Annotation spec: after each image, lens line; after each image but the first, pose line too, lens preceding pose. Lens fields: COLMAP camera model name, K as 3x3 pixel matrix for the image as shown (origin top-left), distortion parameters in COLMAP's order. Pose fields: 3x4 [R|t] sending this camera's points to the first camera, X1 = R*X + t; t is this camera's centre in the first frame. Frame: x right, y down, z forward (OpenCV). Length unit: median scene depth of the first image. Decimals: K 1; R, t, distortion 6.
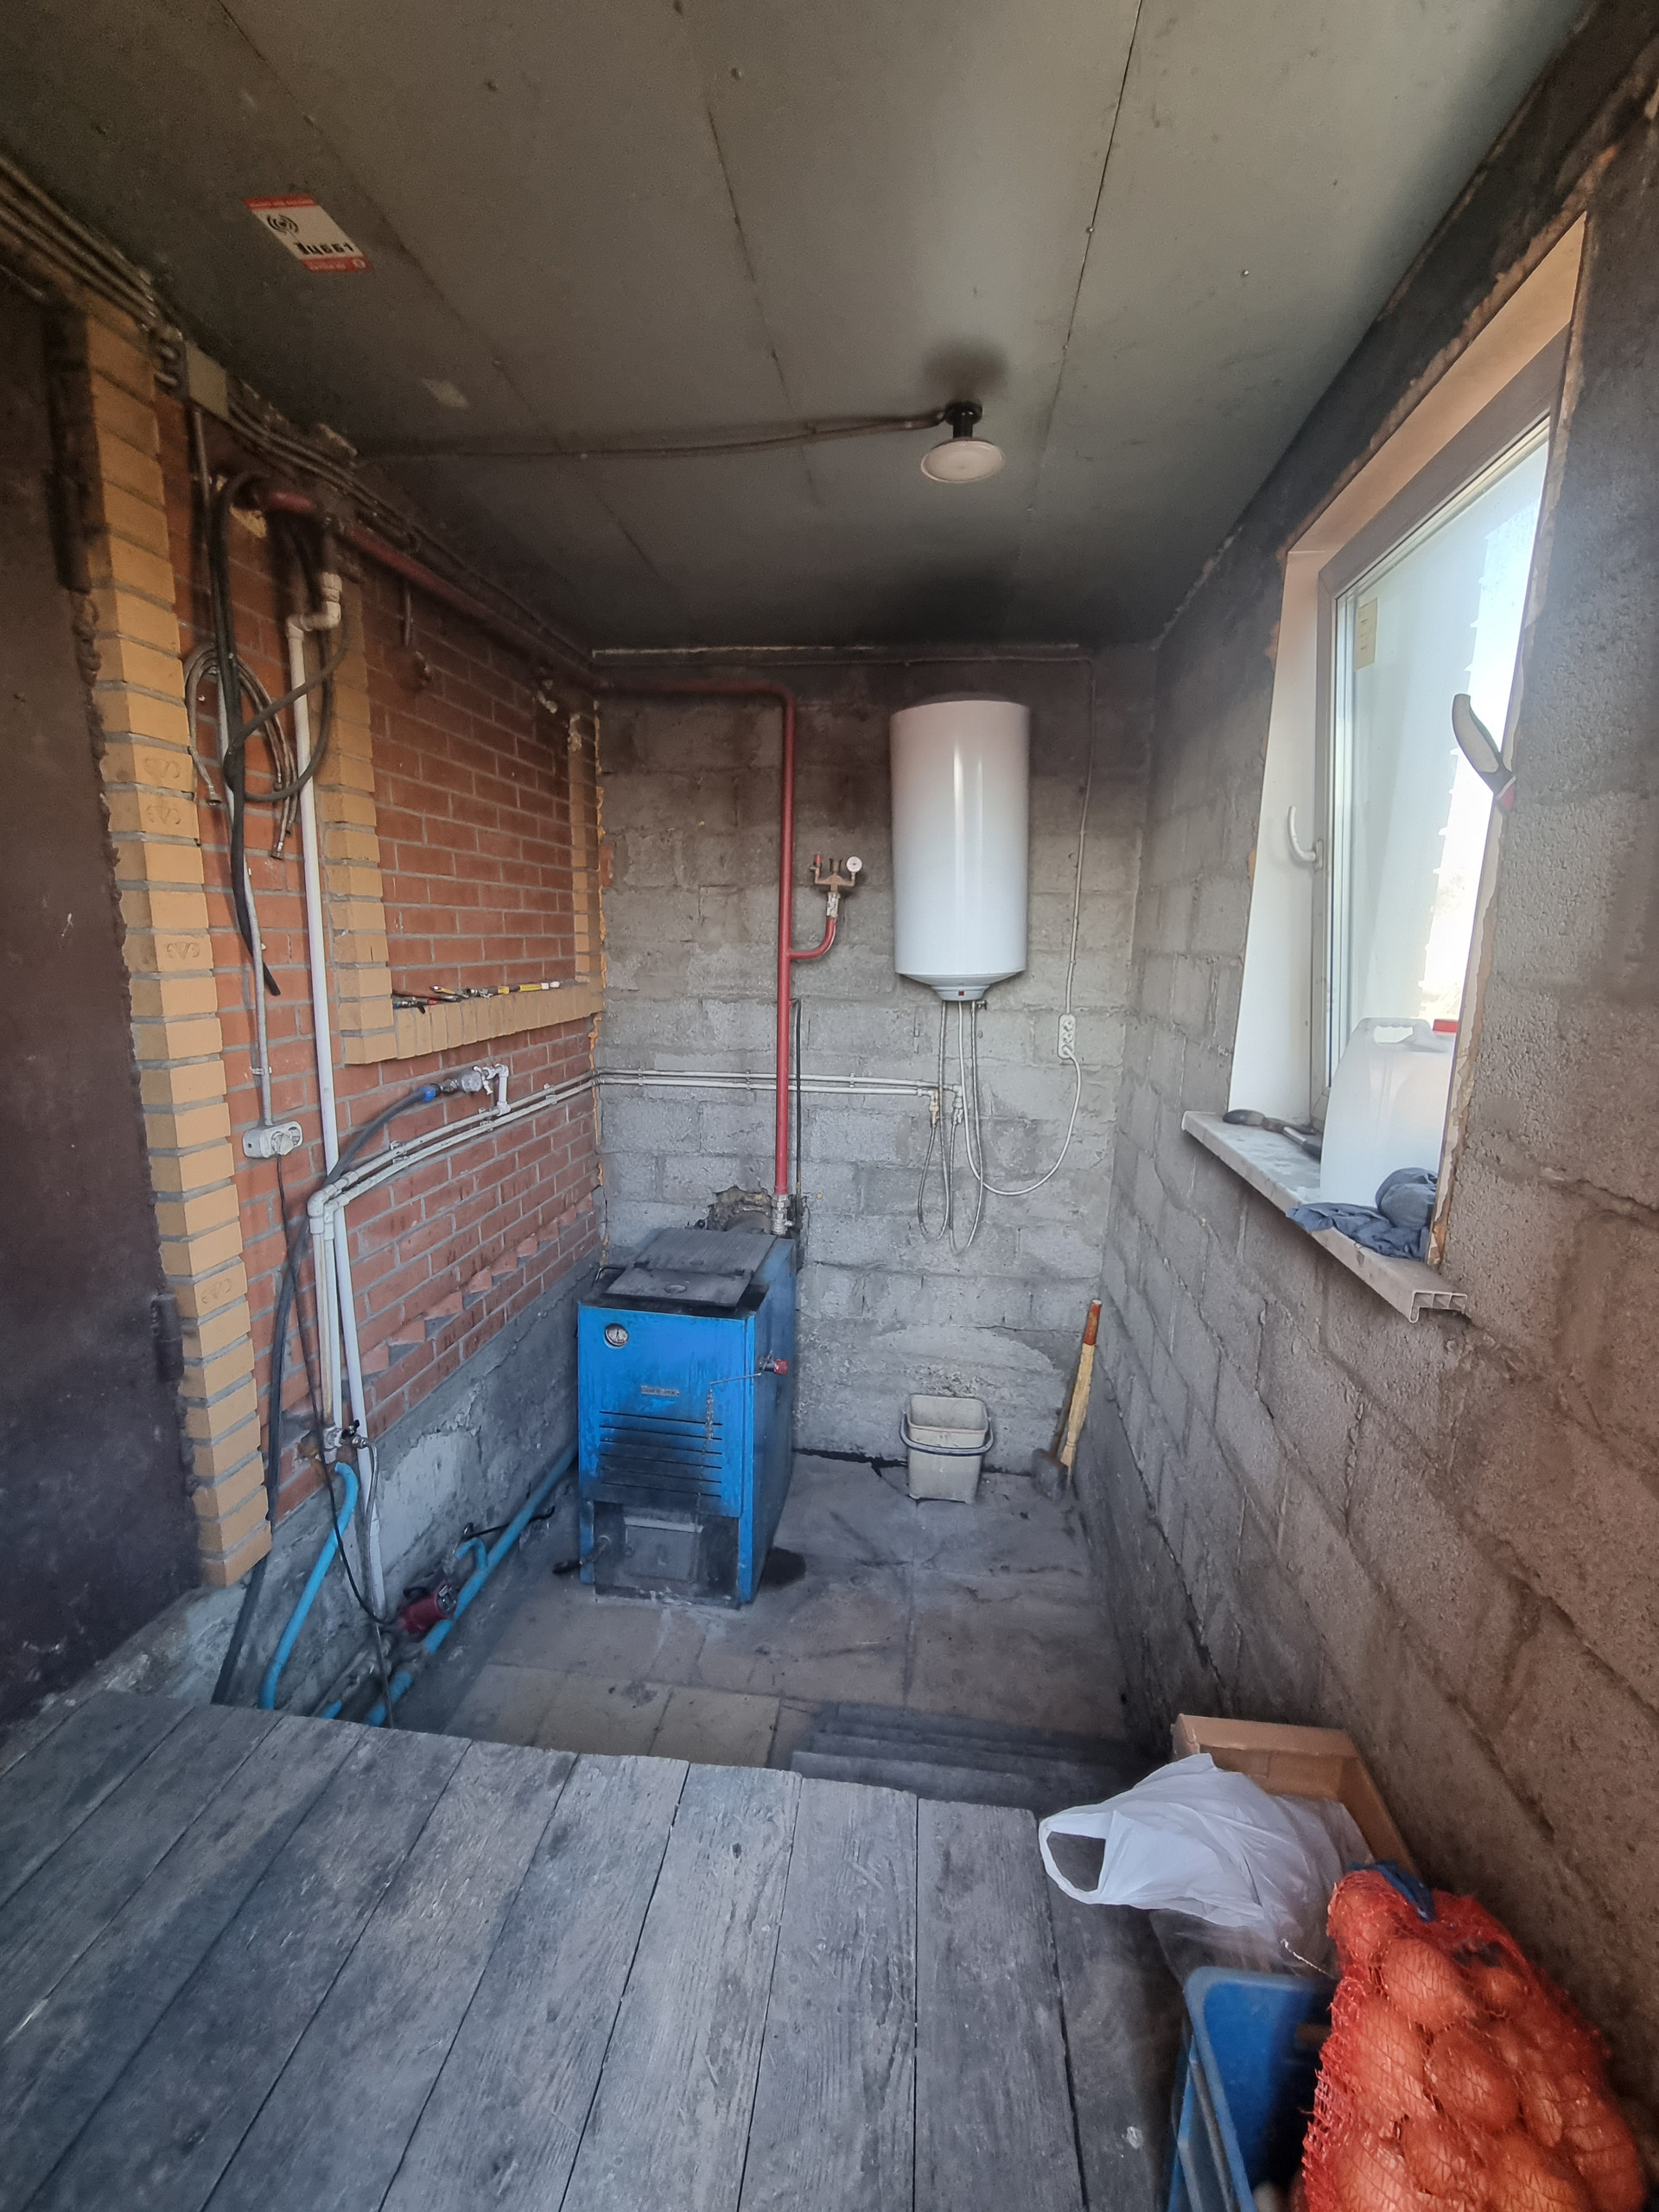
lens RADIAL K [[904.2, 0, 830.5], [0, 904.2, 1095.7], [0, 0, 1]] dist [-0.008176, 0.000051]
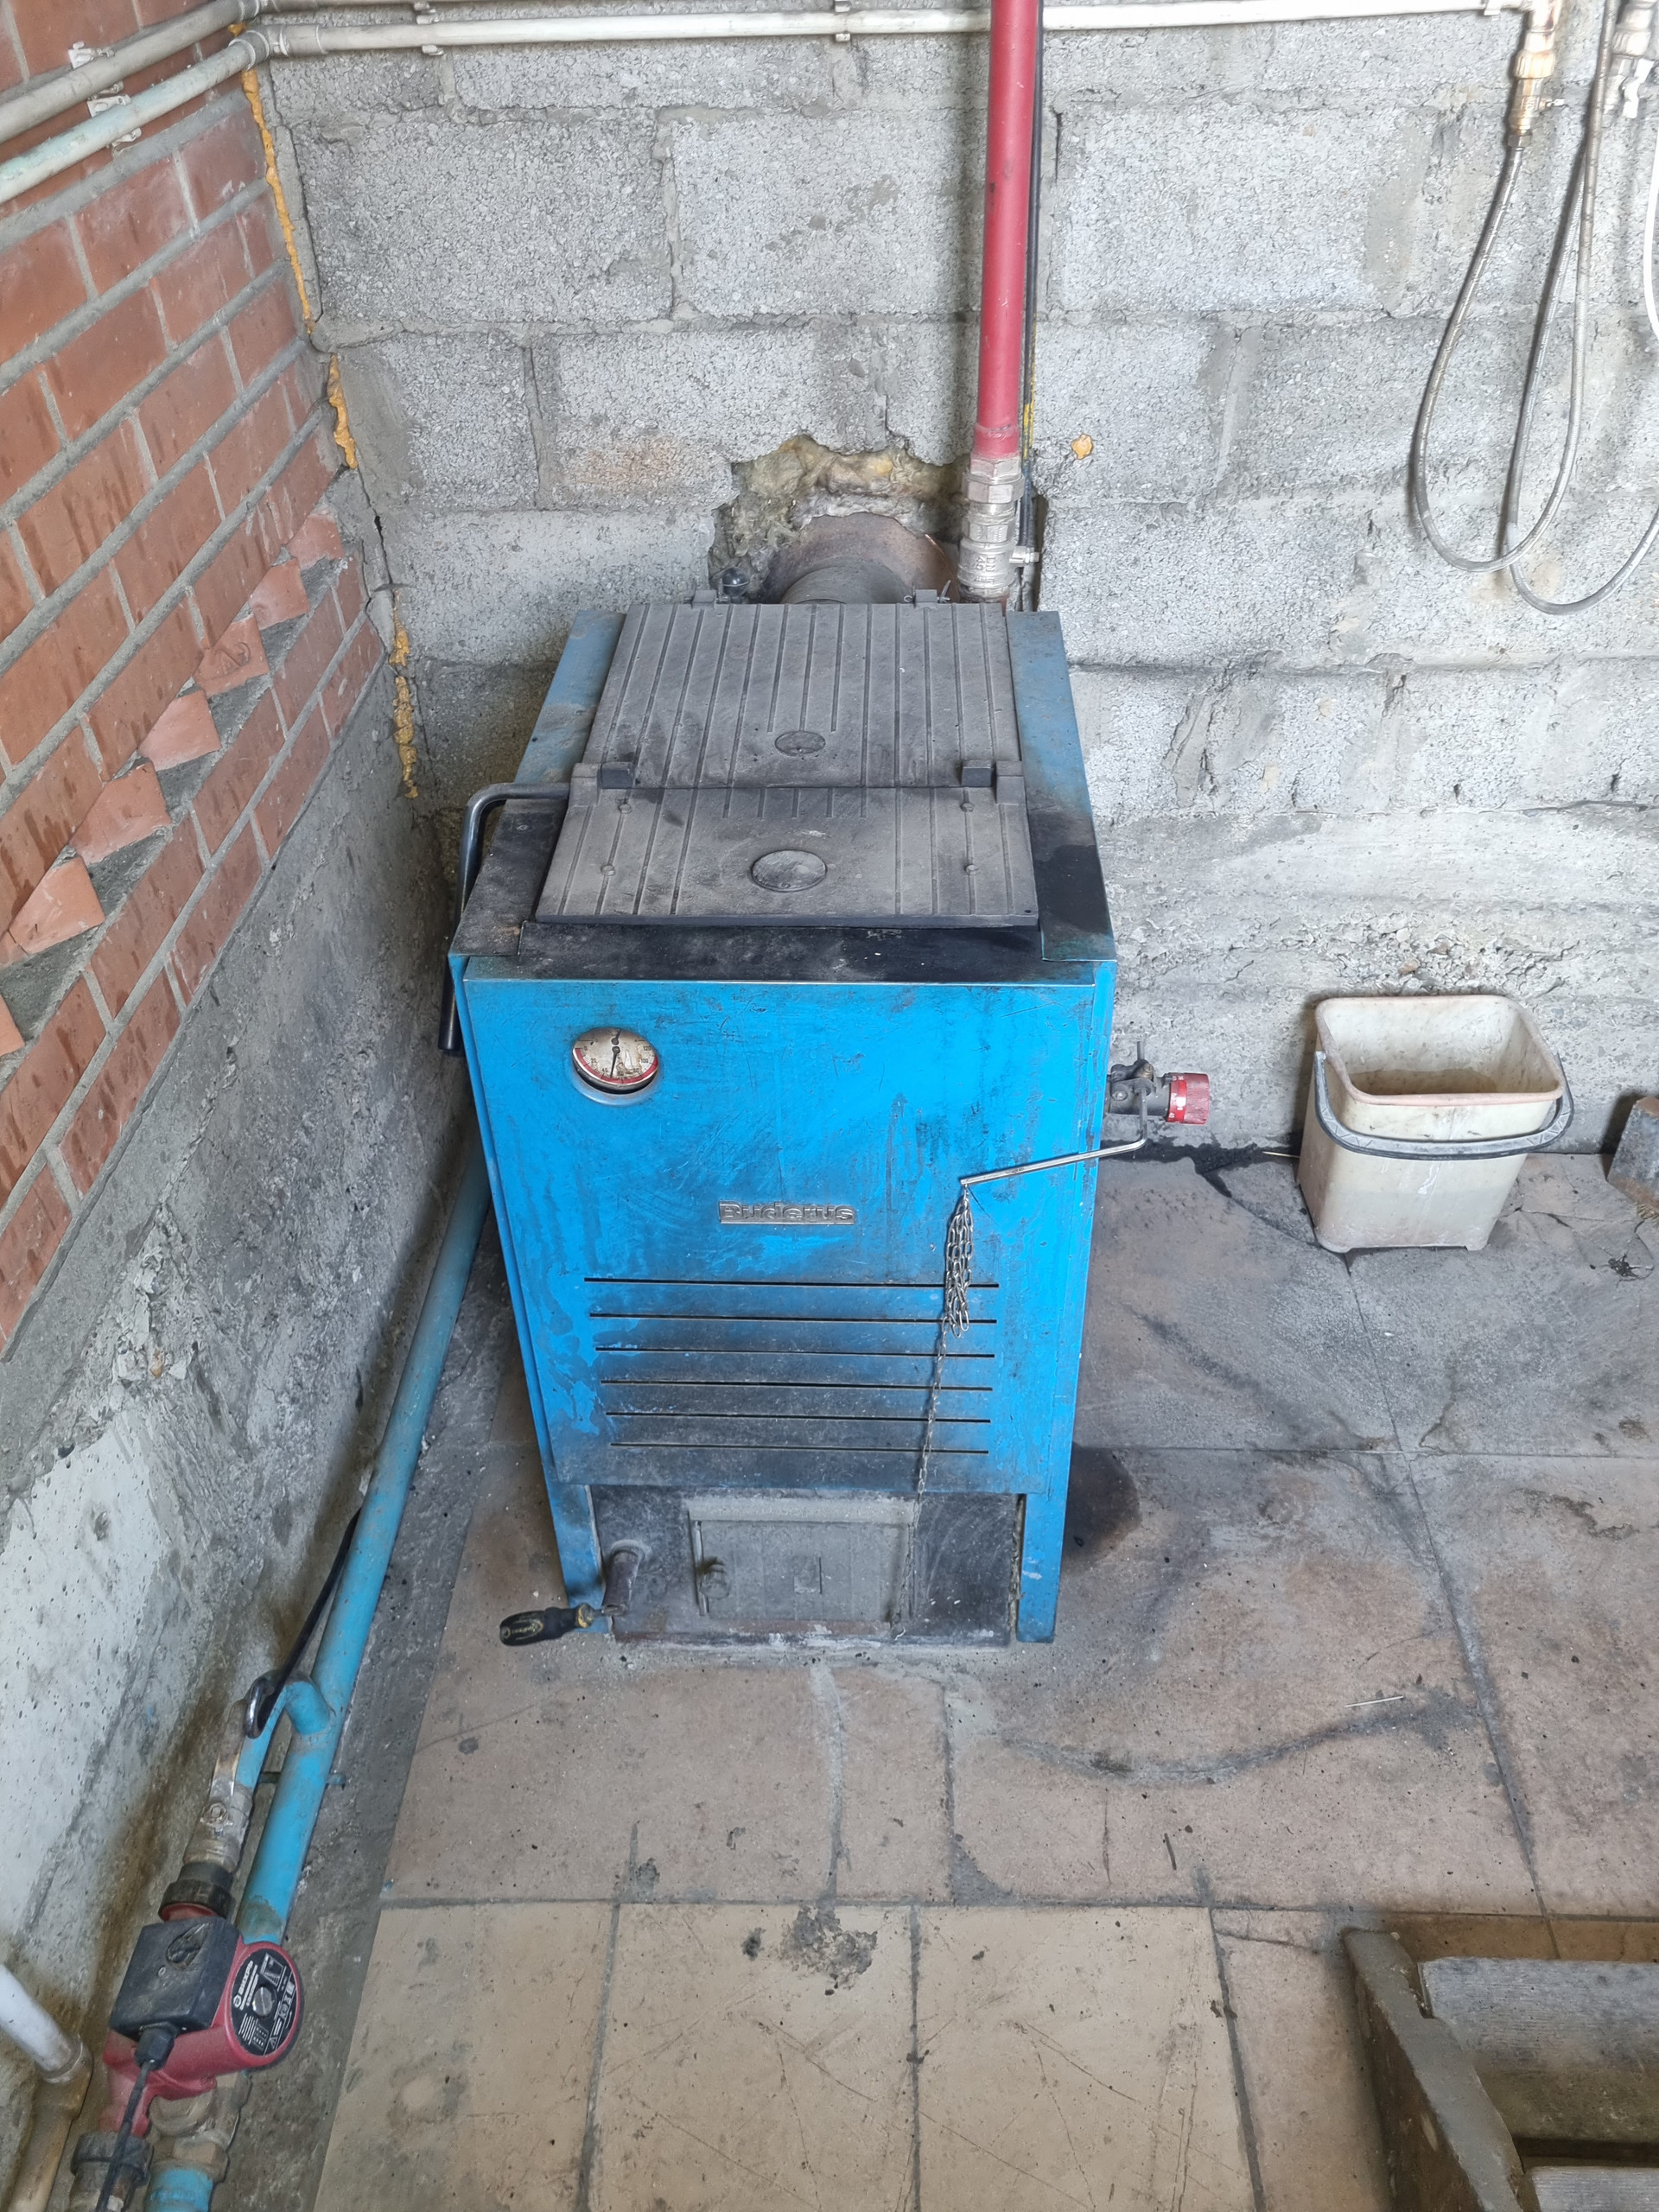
lens RADIAL K [[1651.1, 0, 833.0], [0, 1651.1, 1117.1], [0, 0, 1]] dist [0.048795, -0.019154]
pose [[0.993327, -0.103826, 0.050217, -0.161757], [0.065442, 0.865933, 0.495860, 0.024323], [-0.094968, -0.489265, 0.866949, 0.442007]]
